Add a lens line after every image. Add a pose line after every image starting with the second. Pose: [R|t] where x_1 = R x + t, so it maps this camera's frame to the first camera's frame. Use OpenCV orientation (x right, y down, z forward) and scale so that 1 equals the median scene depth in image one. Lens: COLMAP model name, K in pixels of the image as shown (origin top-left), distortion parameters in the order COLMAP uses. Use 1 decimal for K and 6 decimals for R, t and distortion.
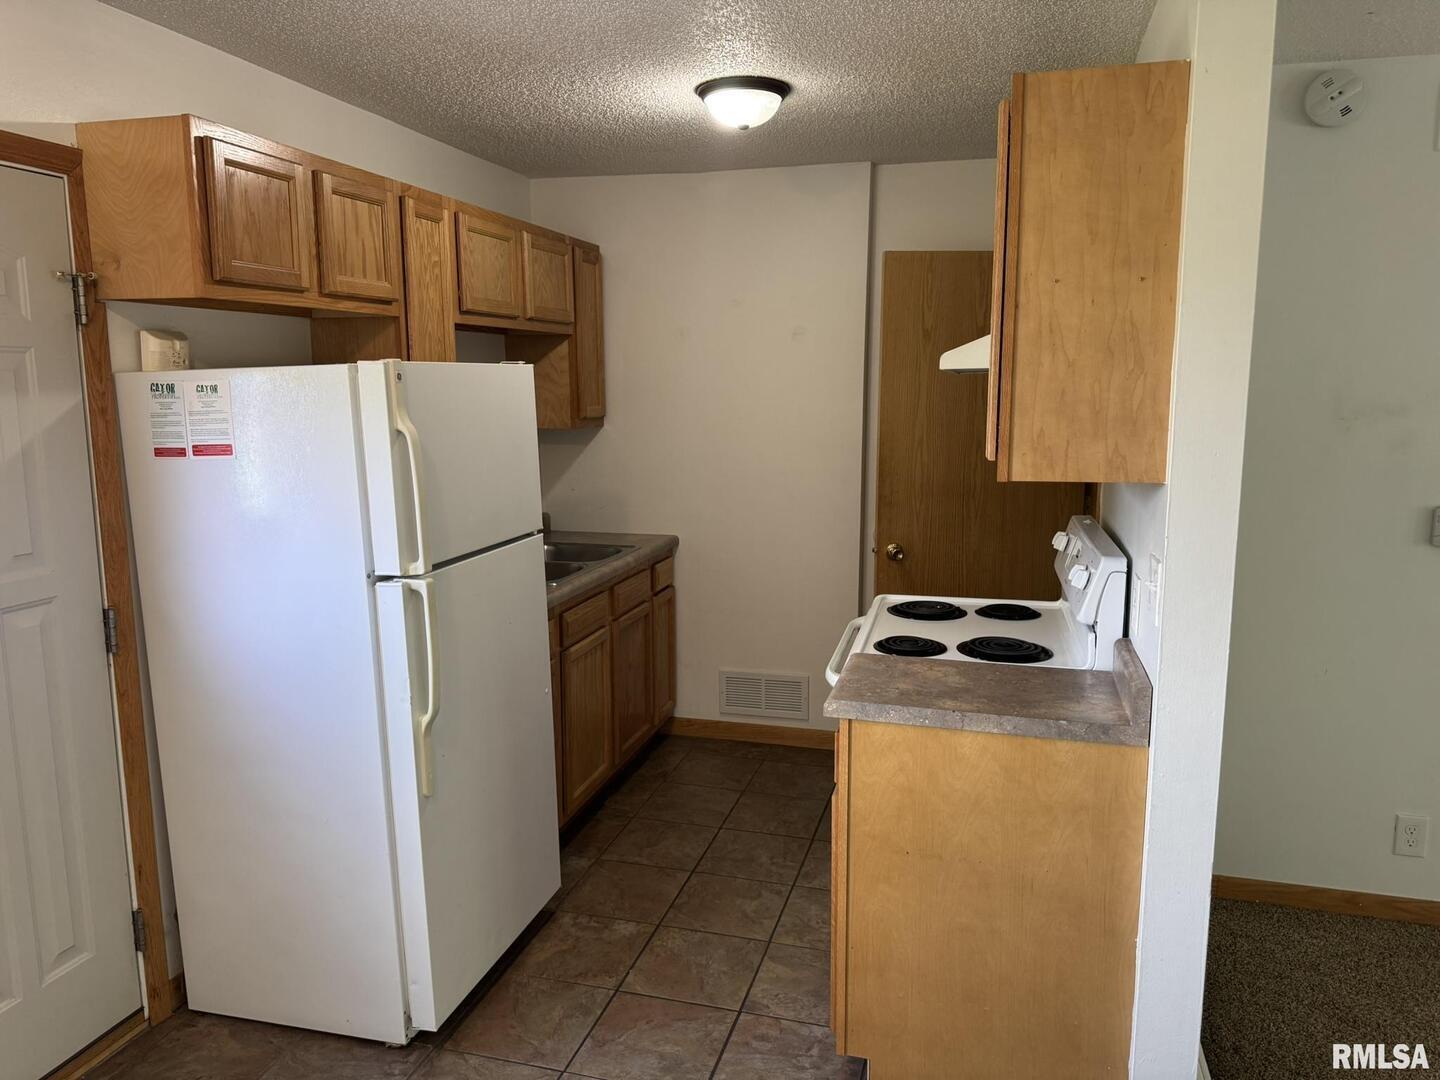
lens RADIAL K [[1029.8, 0, 720.0], [0, 1029.8, 540.0], [0, 0, 1]] dist [0.018501, -0.000643]
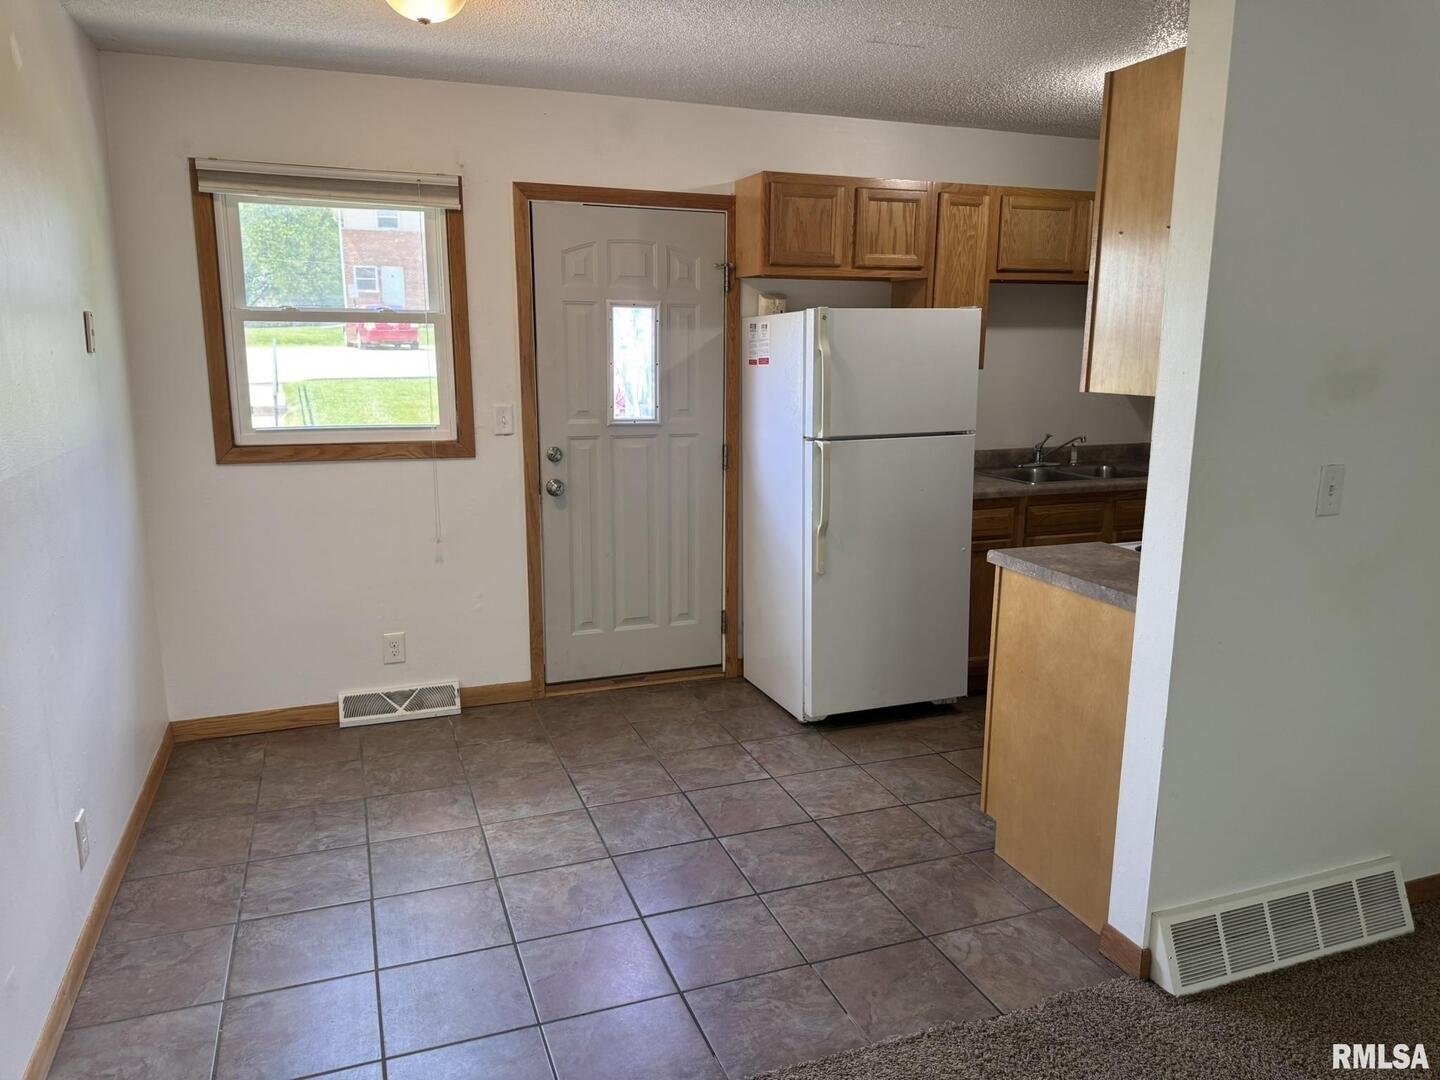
lens RADIAL K [[1017.9, 0, 723.1], [0, 1017.9, 542.8], [0, 0, 1]] dist [0.088852, -0.116981]
pose [[0.592005, 0.165377, -0.788784, 0.874840], [-0.129854, 0.985506, 0.109163, 0.038189], [0.795404, 0.037802, 0.604900, -0.110645]]
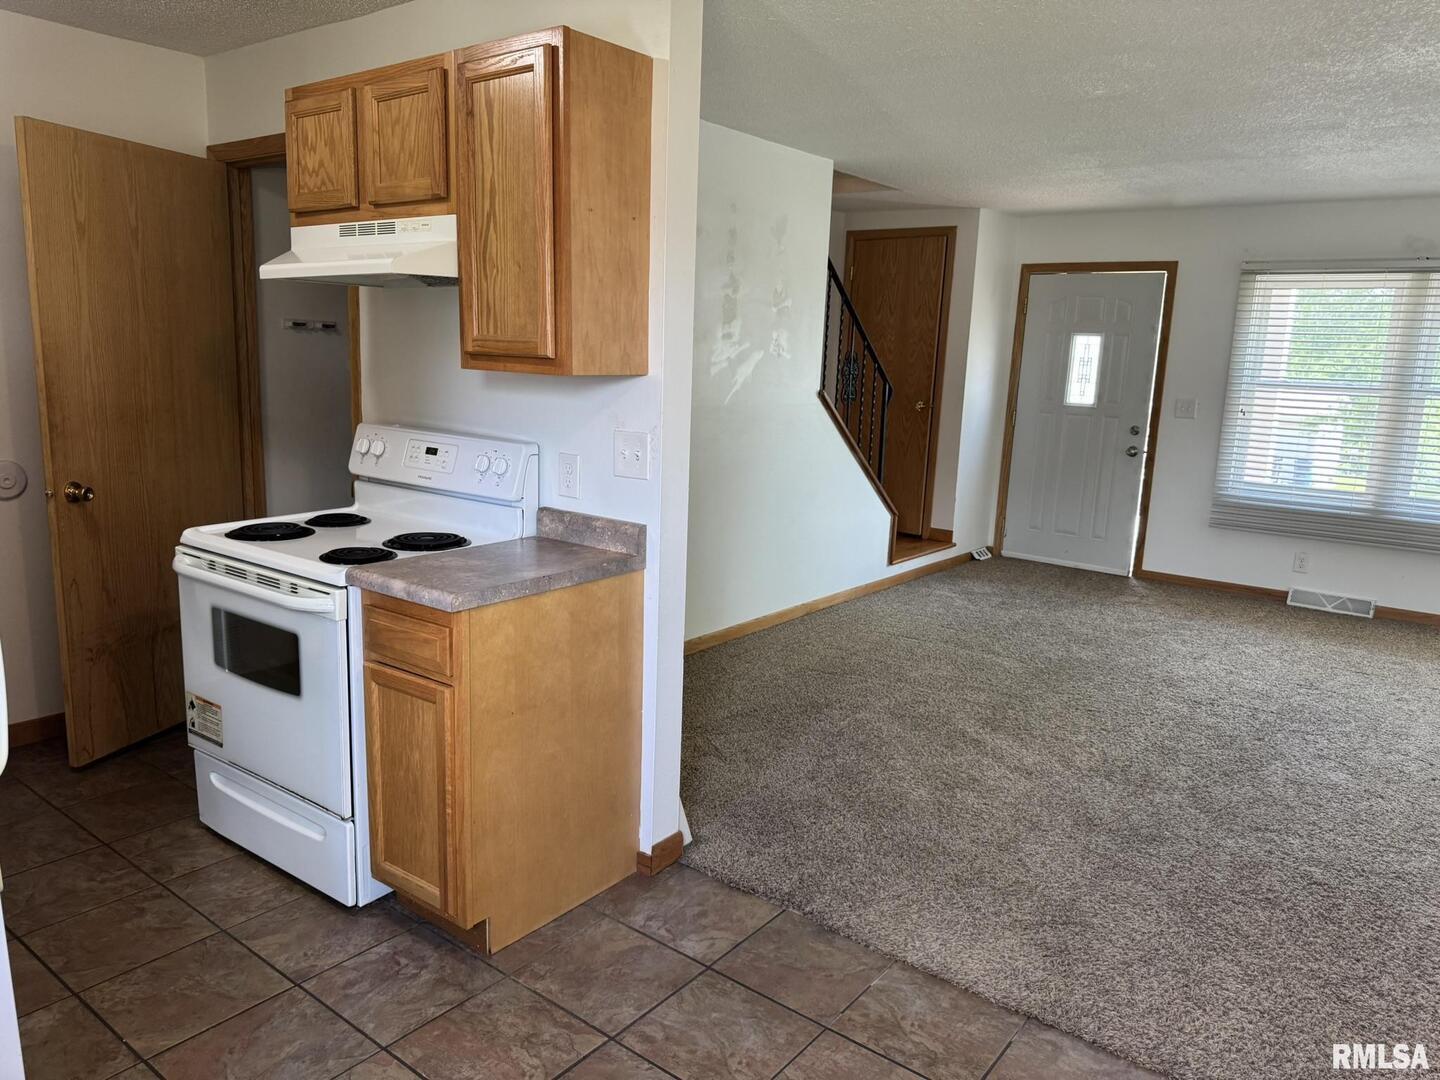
lens RADIAL K [[1017.9, 0, 723.1], [0, 1017.9, 542.8], [0, 0, 1]] dist [0.088852, -0.116981]
pose [[0.375427, -0.164597, 0.912120, -0.641471], [0.108525, 0.985142, 0.133106, -0.002881], [-0.920476, 0.049016, 0.387712, 0.311319]]
